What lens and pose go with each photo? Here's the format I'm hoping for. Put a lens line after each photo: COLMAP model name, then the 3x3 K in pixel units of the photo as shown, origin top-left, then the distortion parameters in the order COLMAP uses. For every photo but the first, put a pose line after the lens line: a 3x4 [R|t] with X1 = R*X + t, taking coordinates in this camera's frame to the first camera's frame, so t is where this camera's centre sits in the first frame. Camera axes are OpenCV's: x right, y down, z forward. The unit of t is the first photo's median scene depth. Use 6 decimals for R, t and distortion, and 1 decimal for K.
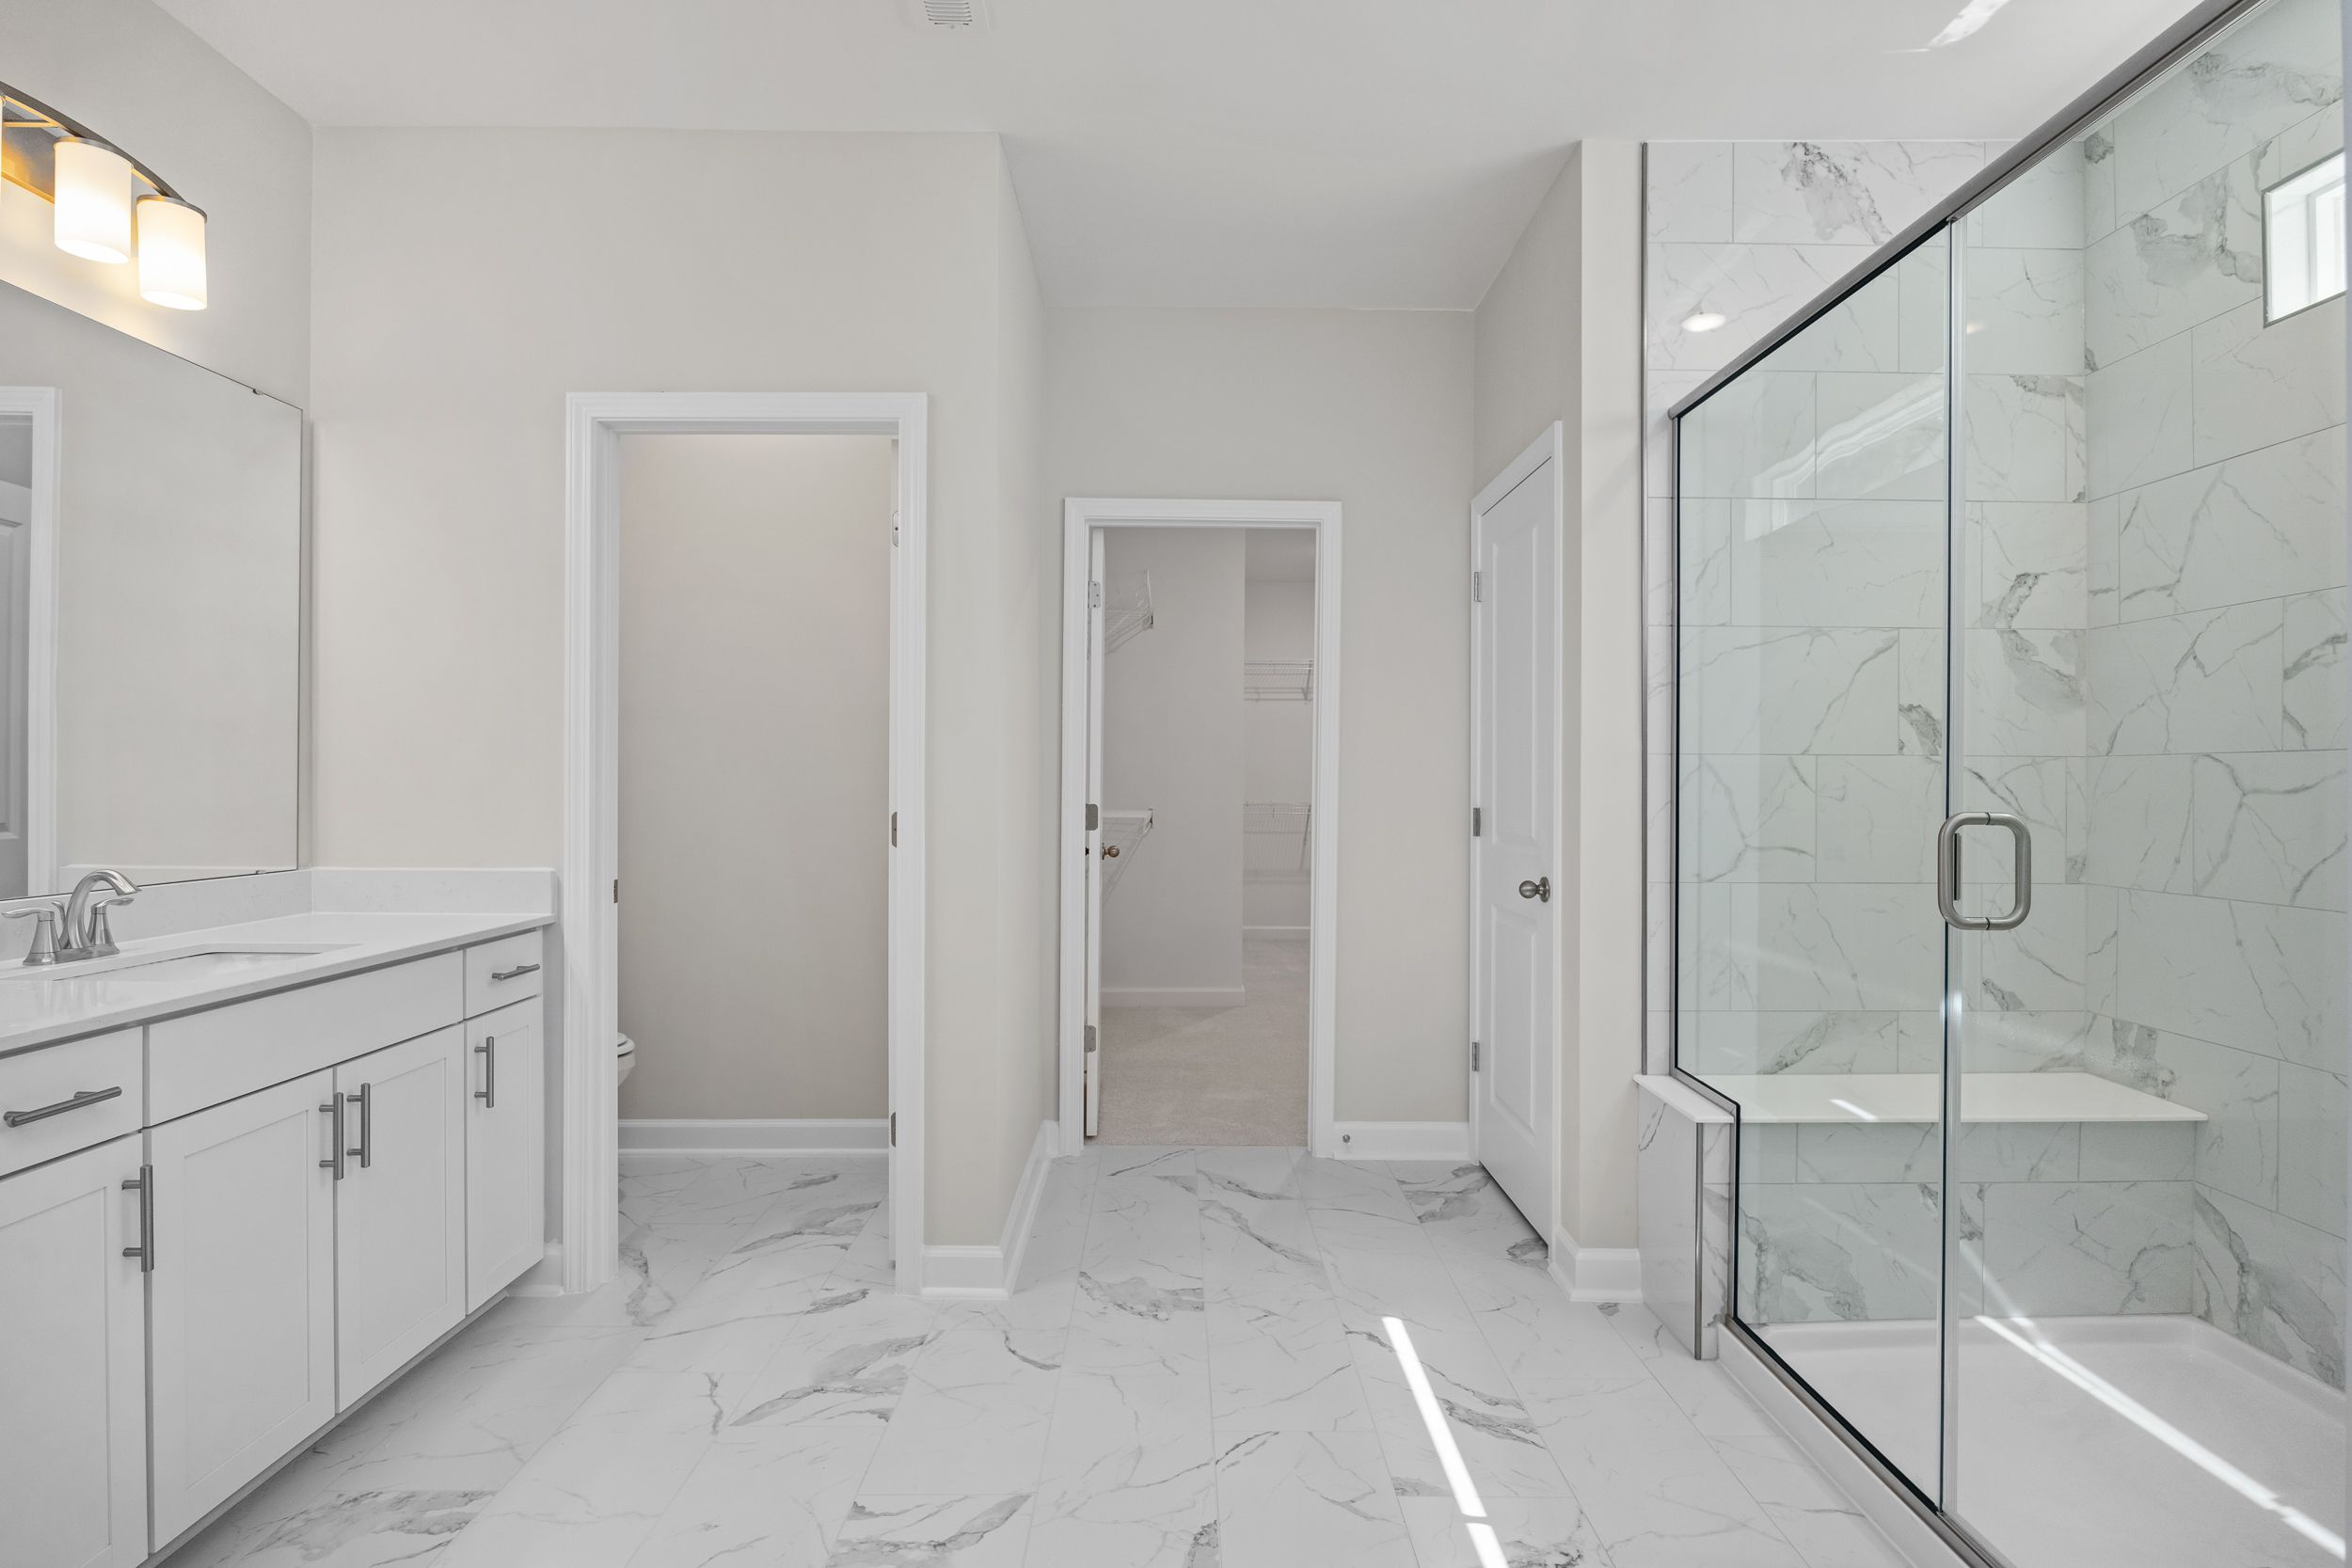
lens RADIAL K [[1126.5, 0, 1176.0], [0, 1126.5, 784.0], [0, 0, 1]] dist [-0.000679, -0.000453]
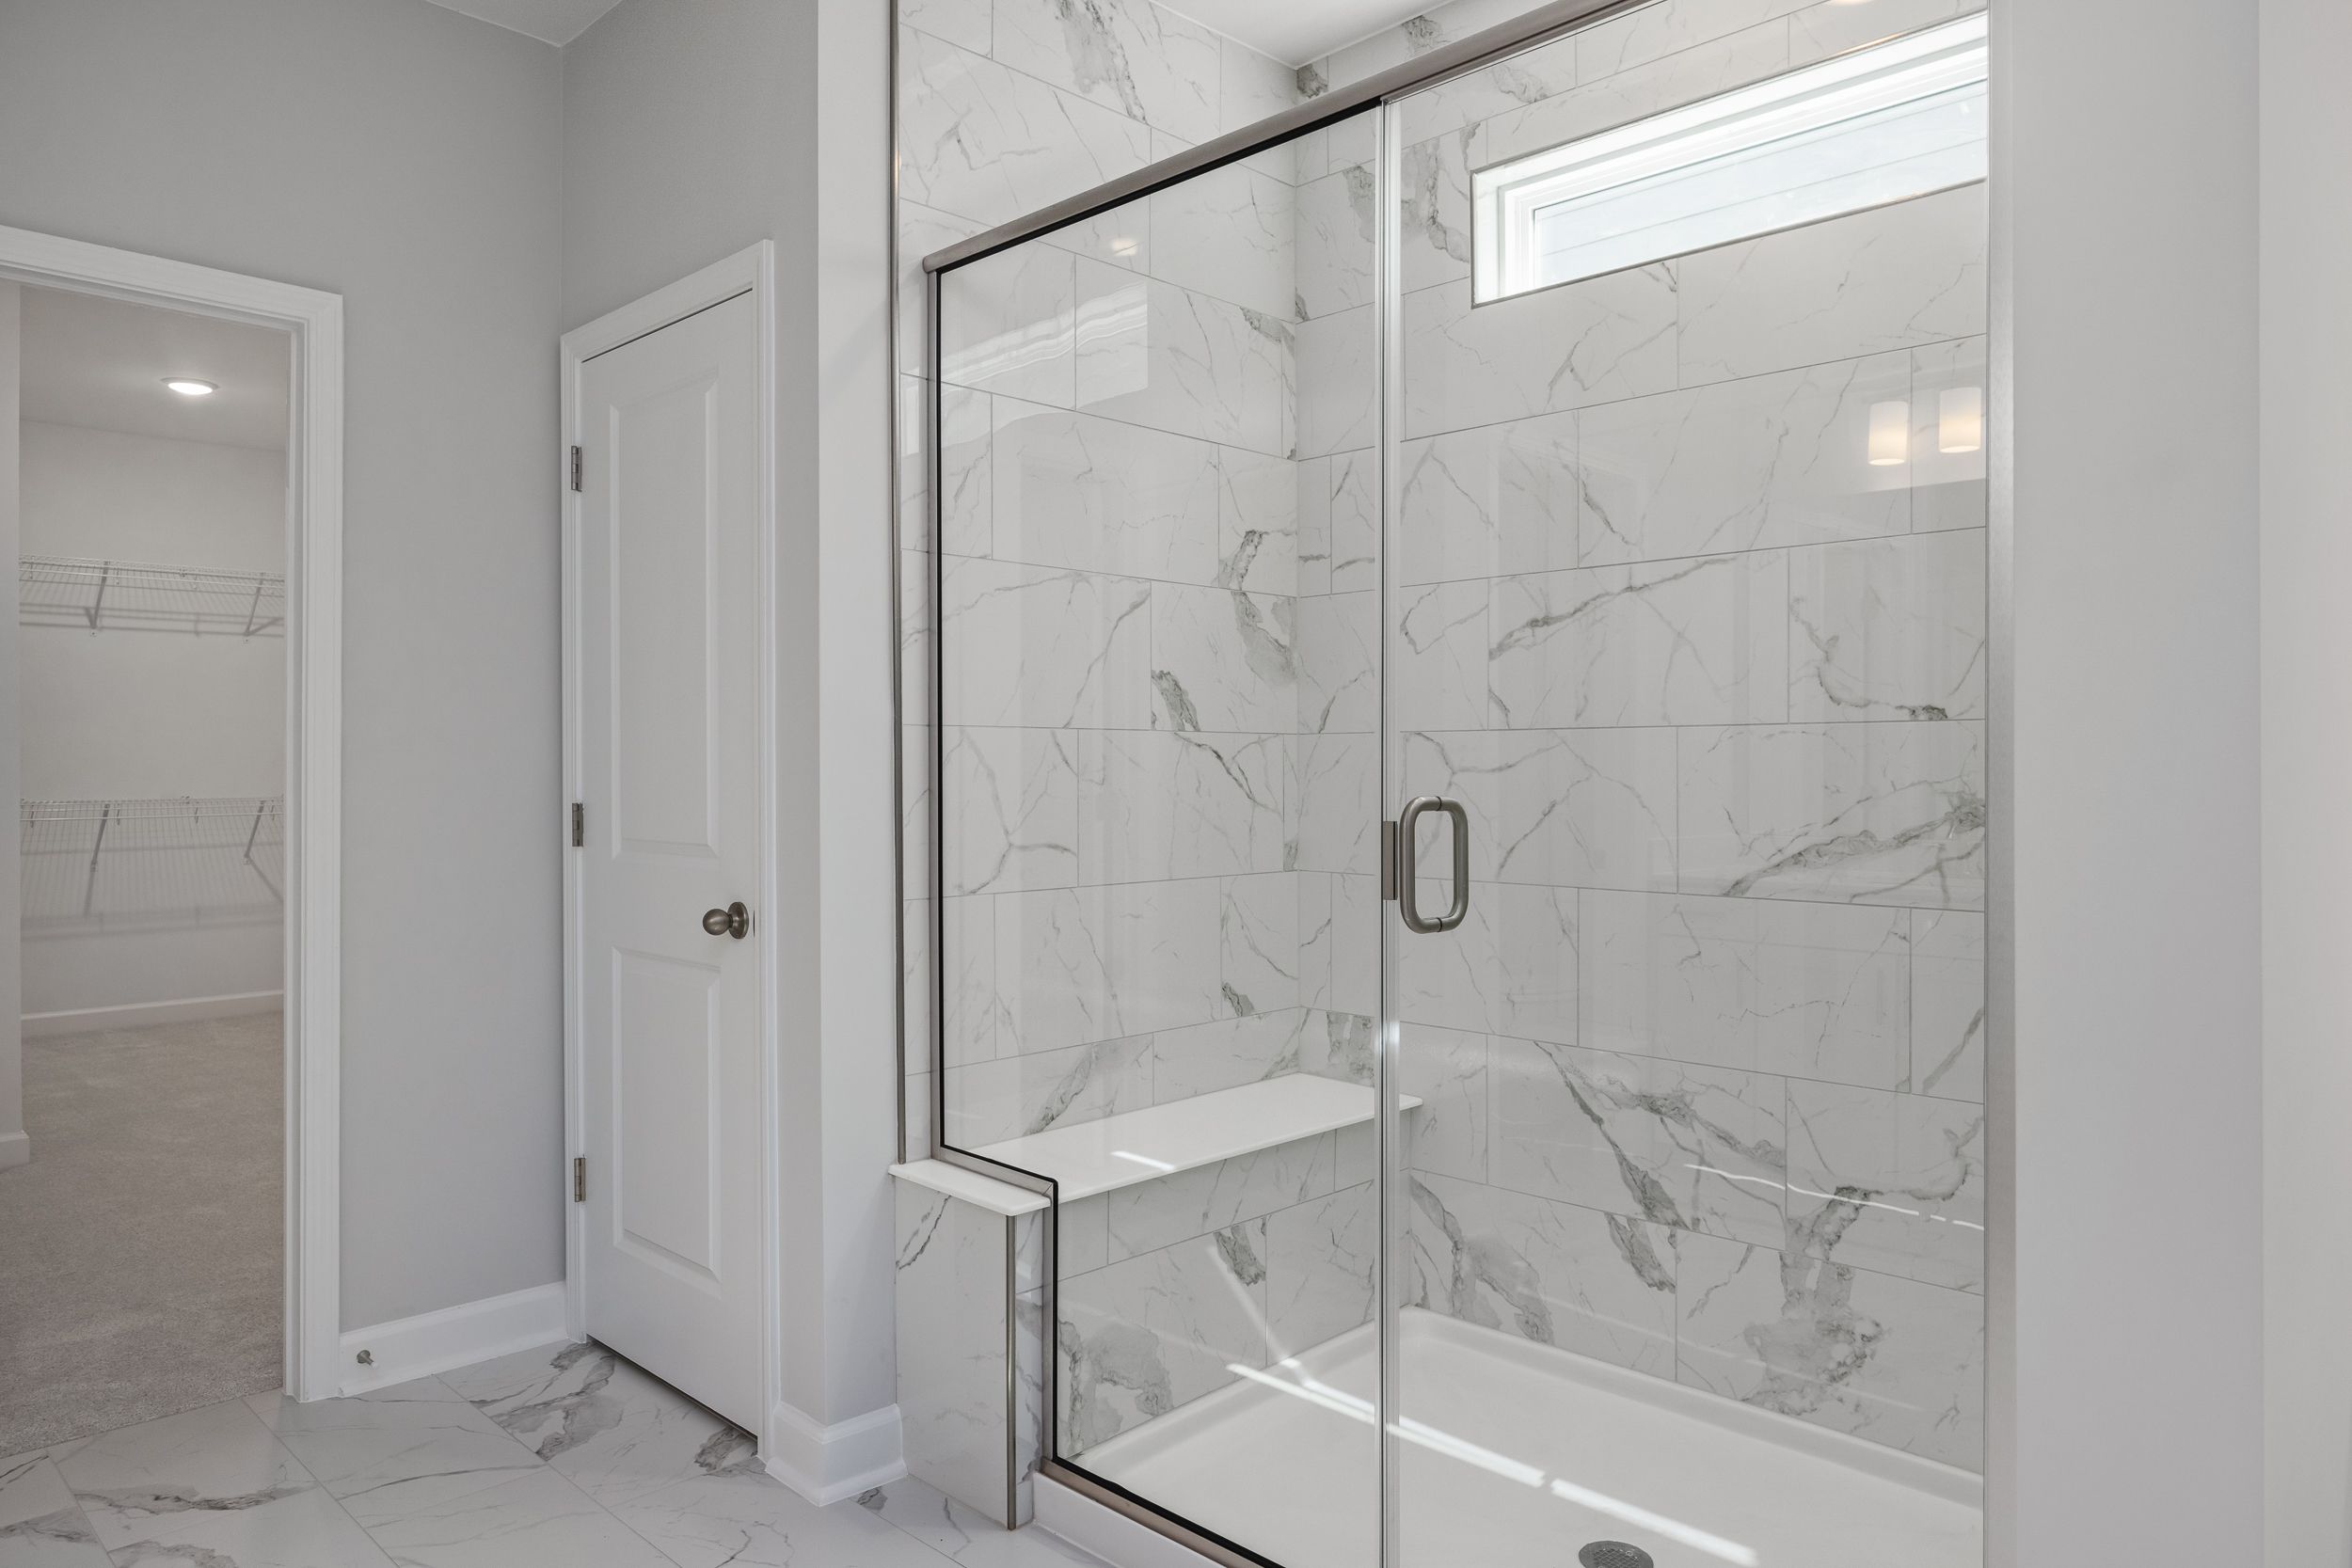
lens RADIAL K [[1502.2, 0, 1145.1], [0, 1502.2, 776.7], [0, 0, 1]] dist [-0.000166, 0.001062]
pose [[0.722638, -0.010154, 0.691153, -0.143119], [0.005598, 0.999945, 0.008839, -0.000708], [-0.691204, -0.002518, 0.722655, 0.188618]]
